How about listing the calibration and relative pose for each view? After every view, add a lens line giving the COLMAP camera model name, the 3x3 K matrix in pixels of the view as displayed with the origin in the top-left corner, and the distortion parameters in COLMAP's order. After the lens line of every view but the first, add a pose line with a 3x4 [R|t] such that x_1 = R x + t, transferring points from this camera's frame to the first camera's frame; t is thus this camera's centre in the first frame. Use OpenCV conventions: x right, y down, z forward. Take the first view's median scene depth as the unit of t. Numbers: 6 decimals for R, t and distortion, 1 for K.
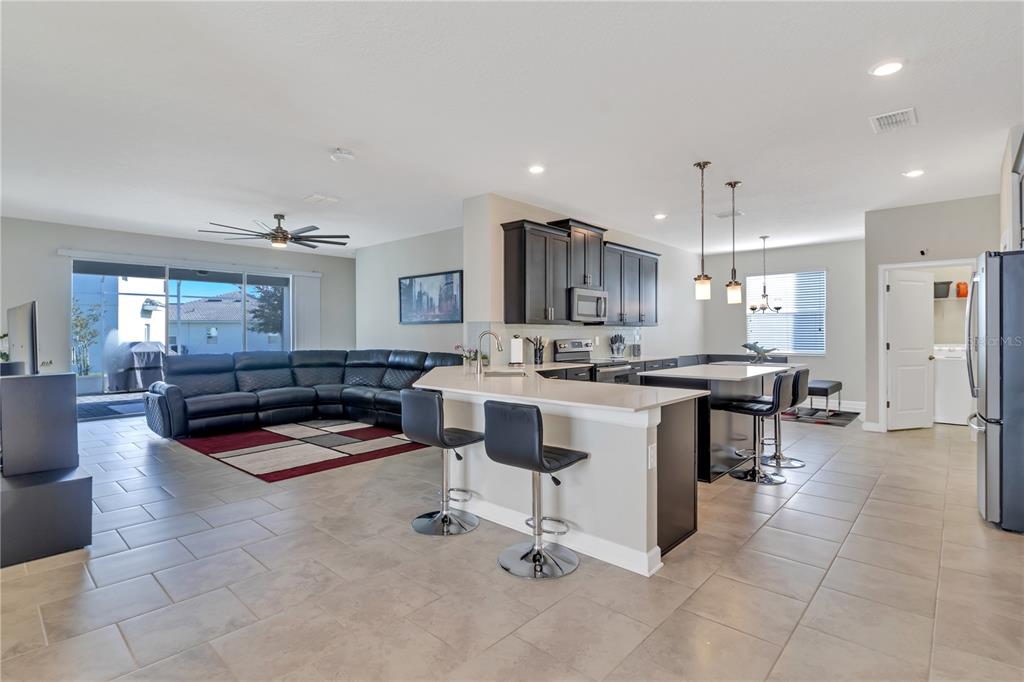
lens RADIAL K [[500.2, 0, 510.0], [0, 500.2, 331.8], [0, 0, 1]] dist [-0.002274, -0.000461]
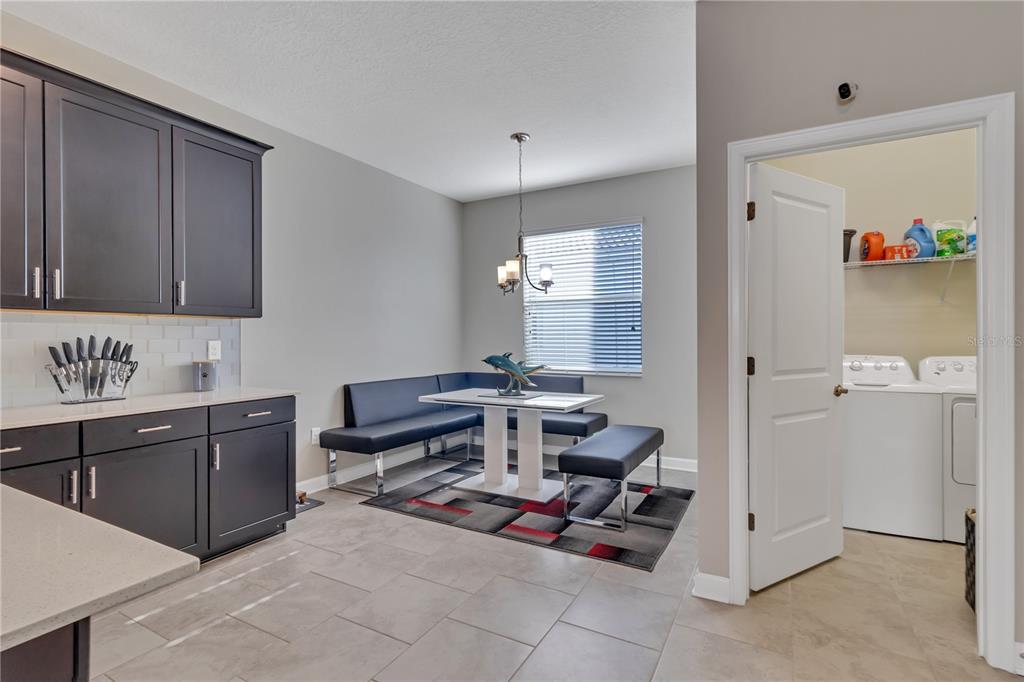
lens RADIAL K [[486.7, 0, 512.0], [0, 486.7, 341.0], [0, 0, 1]] dist [0.009788, 0.000546]
pose [[0.974409, -0.003183, 0.224758, 0.455519], [0.001598, 0.999973, 0.007234, 0.006595], [-0.224775, -0.006689, 0.974388, 0.622263]]
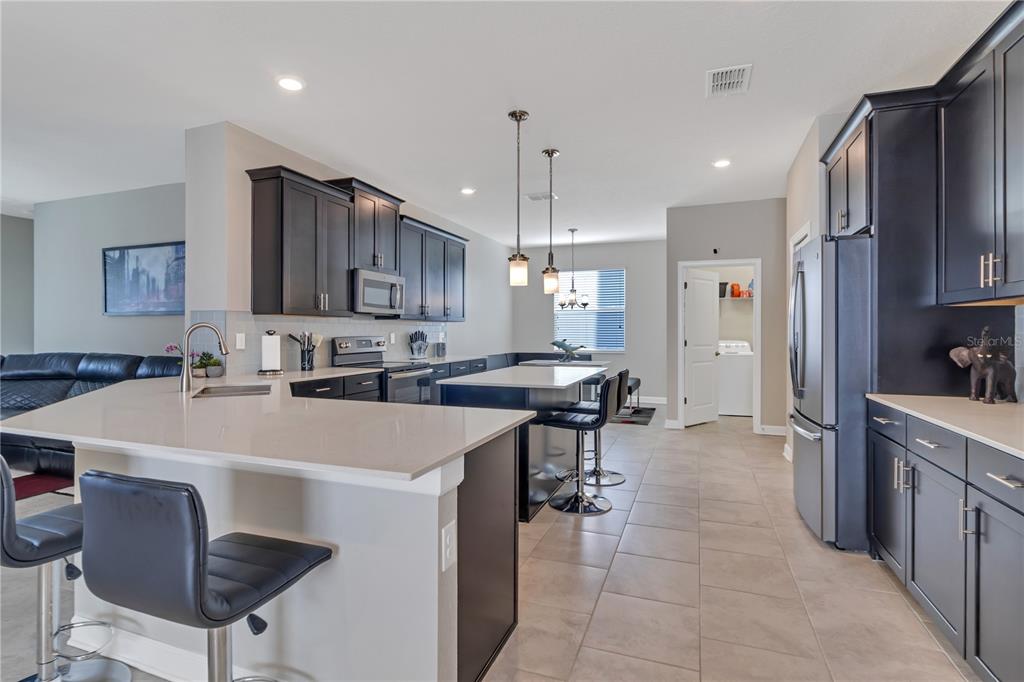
lens RADIAL K [[501.4, 0, 514.7], [0, 501.4, 330.3], [0, 0, 1]] dist [-0.000240, -0.000158]
pose [[0.927548, 0.002853, 0.373693, 0.054758], [-0.002954, 0.999996, -0.000301, 0.004309], [-0.373692, -0.000825, 0.927553, 0.173999]]
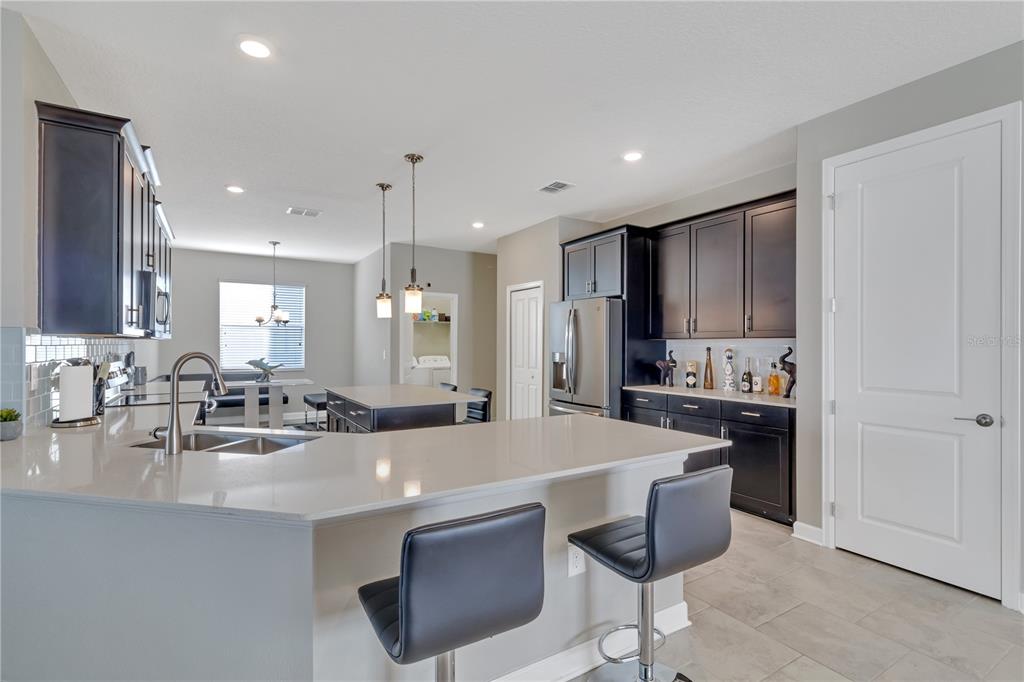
lens RADIAL K [[476.3, 0, 509.8], [0, 476.3, 344.2], [0, 0, 1]] dist [0.000515, 0.000261]
pose [[0.275971, 0.001765, 0.961164, -0.240936], [-0.003916, 0.999992, -0.000712, -0.006574], [-0.961158, -0.003567, 0.275976, 0.400891]]
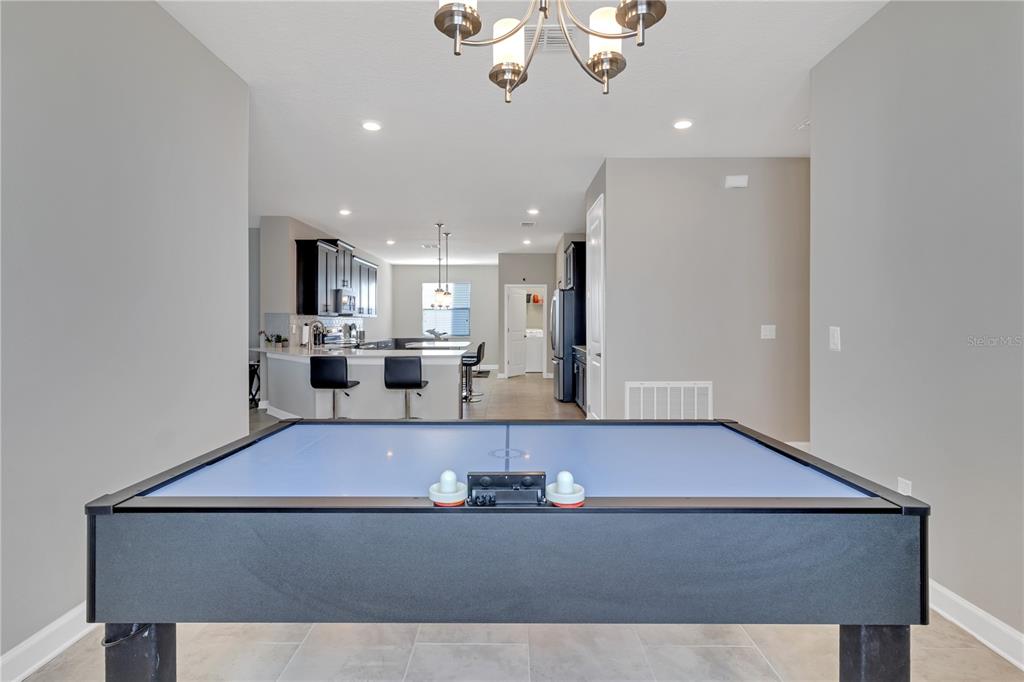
lens RADIAL K [[491.2, 0, 511.5], [0, 491.2, 320.1], [0, 0, 1]] dist [0.000312, 0.000020]
pose [[0.742765, 0.005879, 0.669527, -0.373875], [-0.003308, 0.999981, -0.005112, 0.002047], [-0.669544, 0.001583, 0.742770, -0.283584]]
